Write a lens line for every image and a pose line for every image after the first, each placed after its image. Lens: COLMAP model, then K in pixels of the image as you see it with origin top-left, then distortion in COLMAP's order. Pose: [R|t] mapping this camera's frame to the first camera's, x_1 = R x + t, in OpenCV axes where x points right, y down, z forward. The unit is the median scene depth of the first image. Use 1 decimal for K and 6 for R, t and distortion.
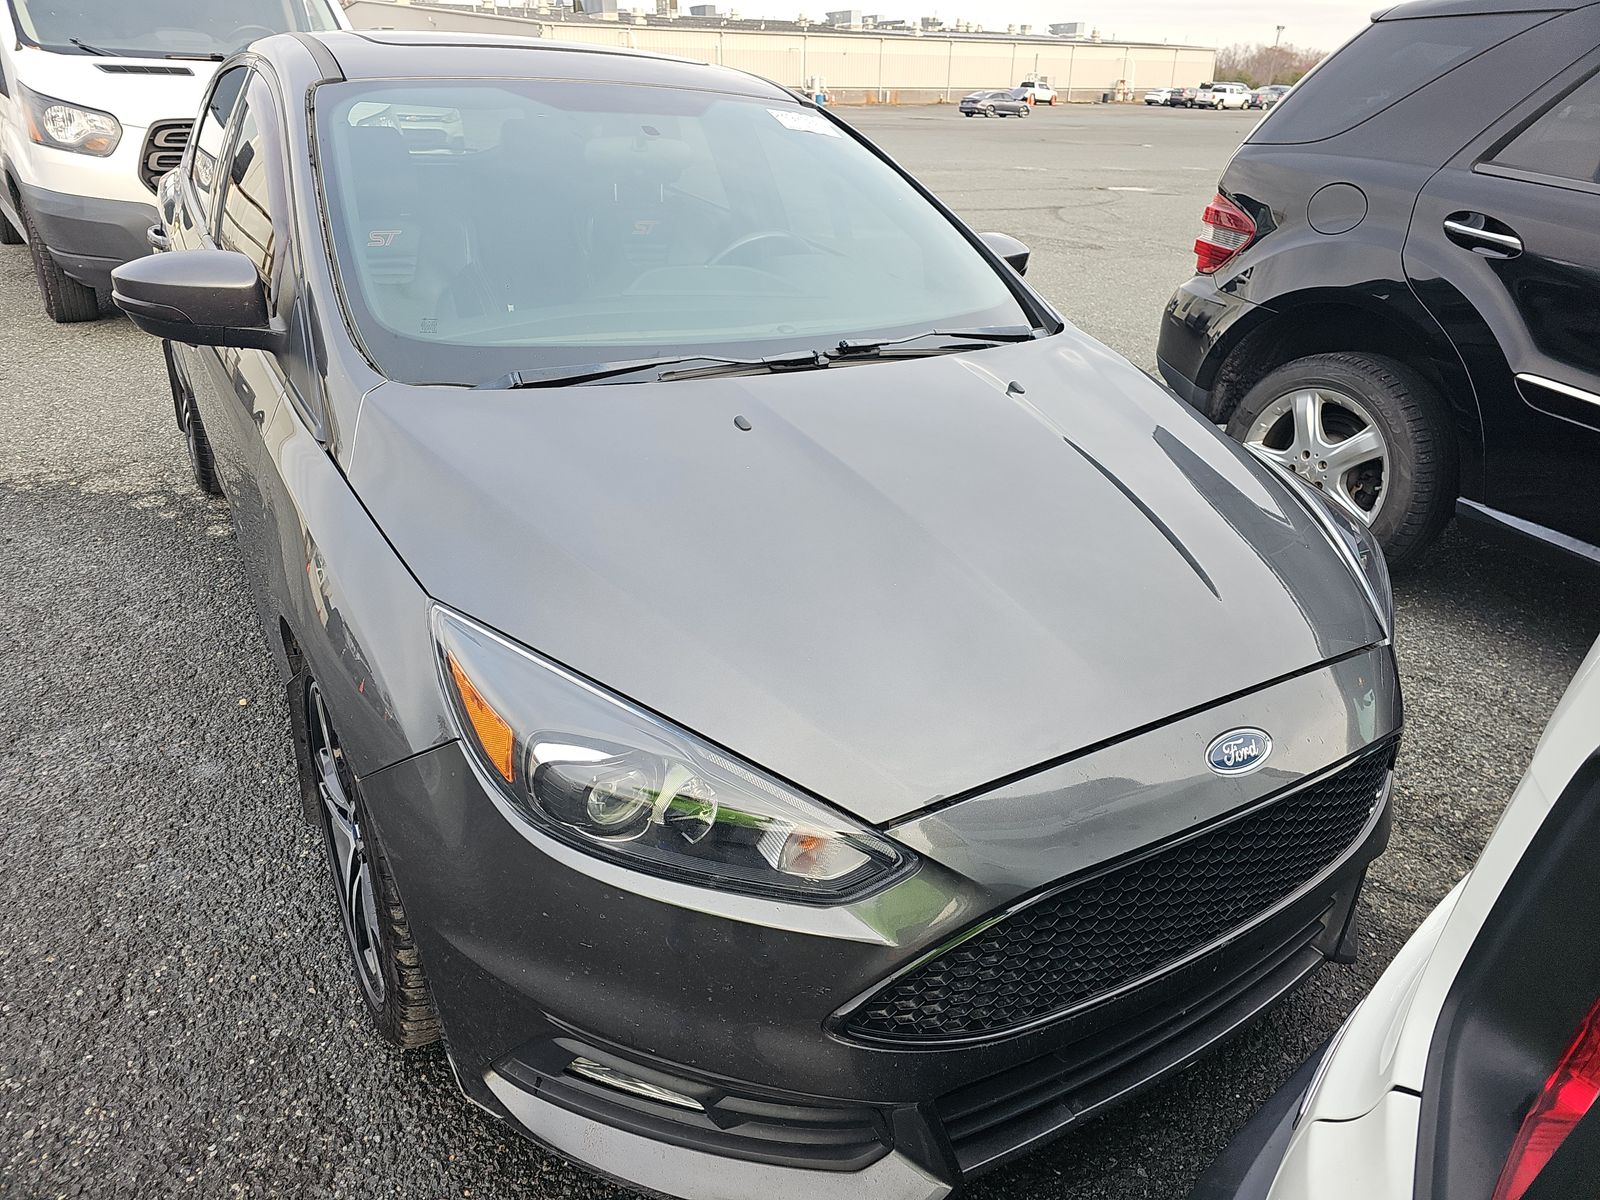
lens RADIAL K [[1059.8, 0, 800.0], [0, 1059.8, 600.0], [0, 0, 1]] dist [0.055643, -0.058717]
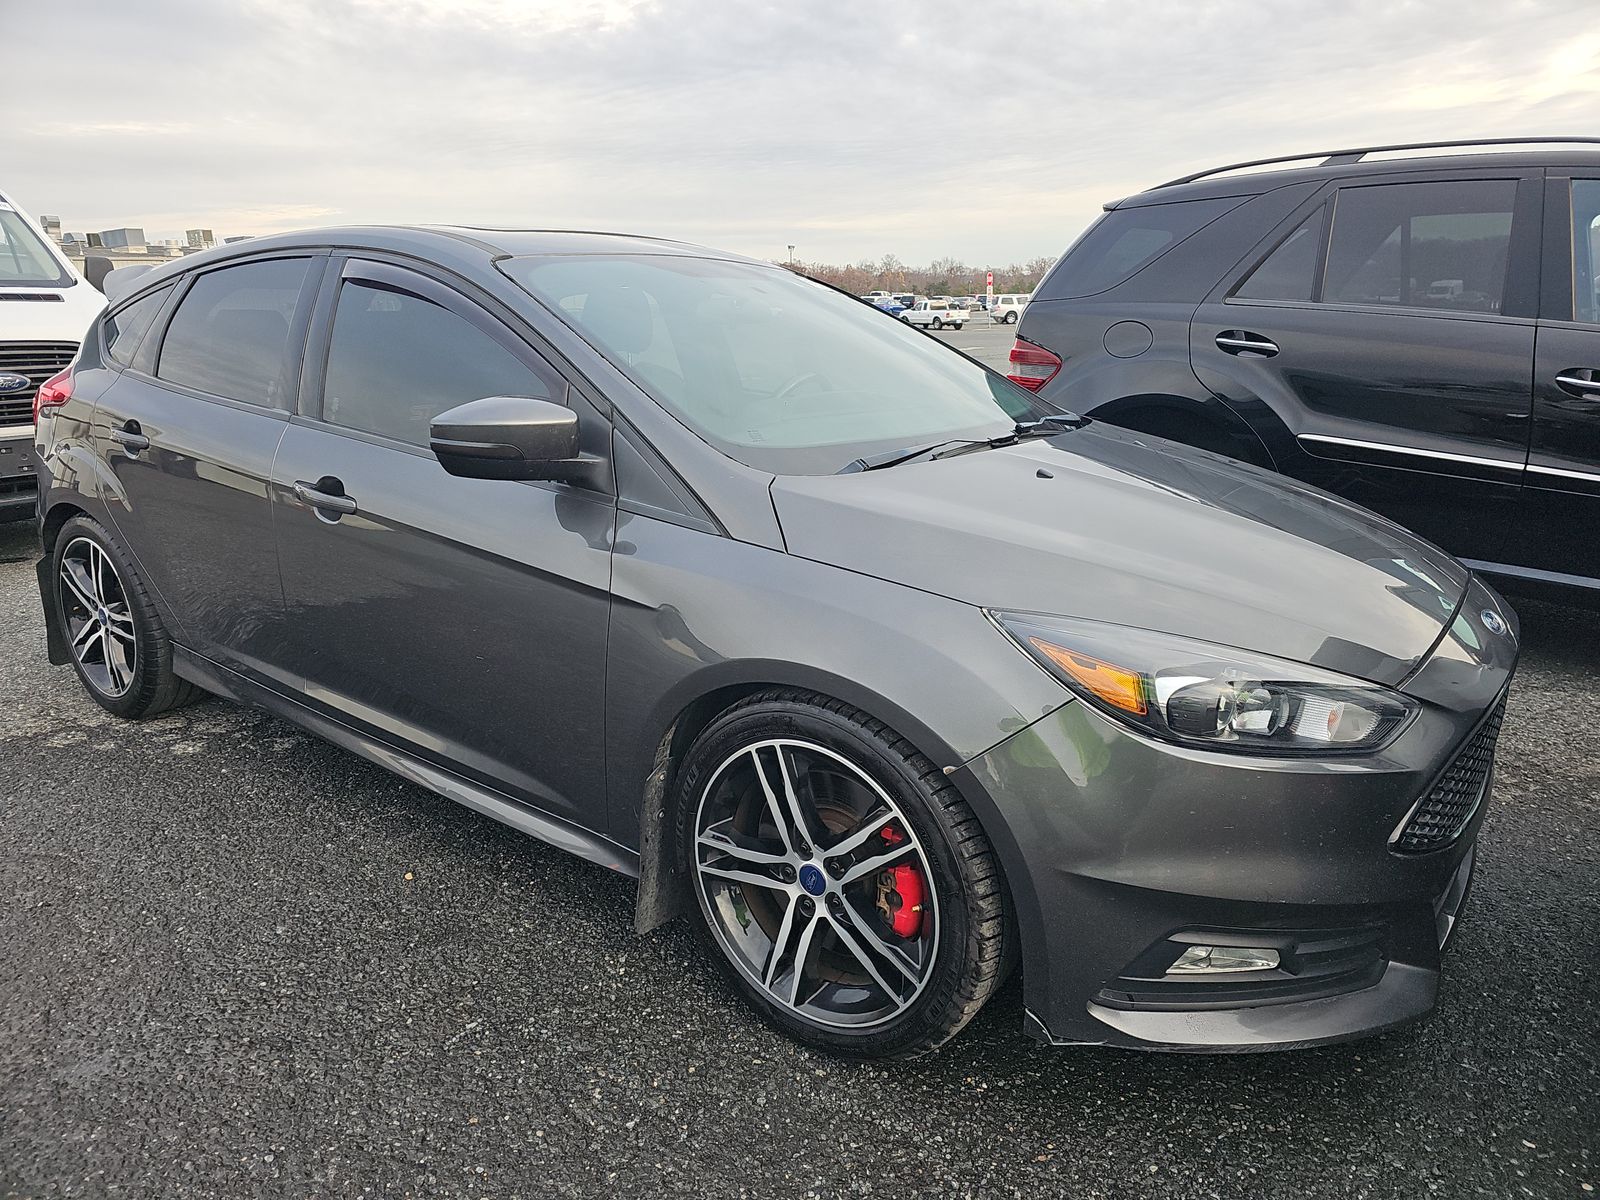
lens RADIAL K [[1059.8, 0, 800.0], [0, 1059.8, 600.0], [0, 0, 1]] dist [0.055643, -0.058717]
pose [[0.919871, -0.145708, 0.364151, -0.471791], [0.207313, 0.968767, -0.136055, 0.054362], [-0.332954, 0.200647, 0.921348, -0.029480]]
